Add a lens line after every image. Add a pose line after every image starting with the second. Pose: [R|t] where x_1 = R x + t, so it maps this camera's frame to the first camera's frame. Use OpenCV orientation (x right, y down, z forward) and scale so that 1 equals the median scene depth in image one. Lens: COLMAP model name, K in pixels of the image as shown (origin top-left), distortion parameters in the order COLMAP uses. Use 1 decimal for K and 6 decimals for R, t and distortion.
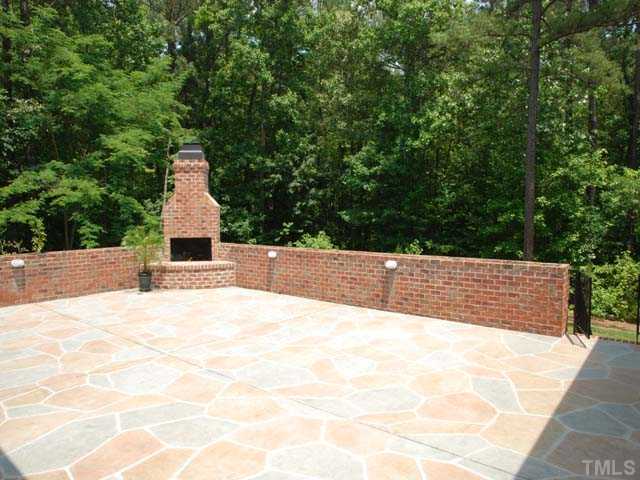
lens RADIAL K [[452.8, 0, 315.3], [0, 452.8, 230.7], [0, 0, 1]] dist [-0.035949, 0.006698]
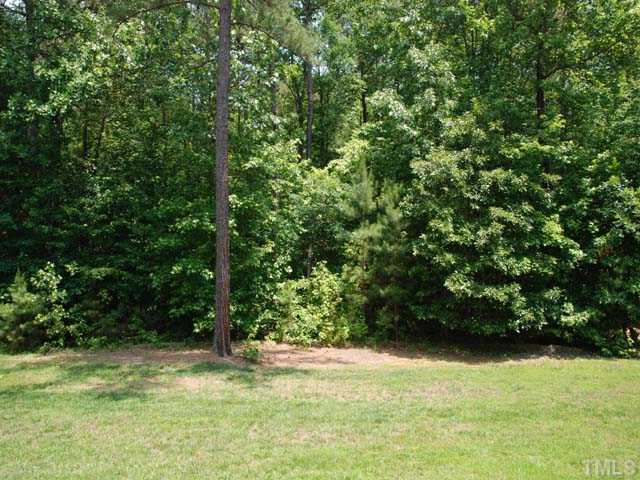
lens RADIAL K [[452.8, 0, 315.3], [0, 452.8, 230.7], [0, 0, 1]] dist [-0.035949, 0.006698]
pose [[0.756081, -0.019814, 0.654178, 0.114223], [0.041157, 0.999003, -0.017309, 0.001798], [-0.653183, 0.040011, 0.756143, 0.335187]]
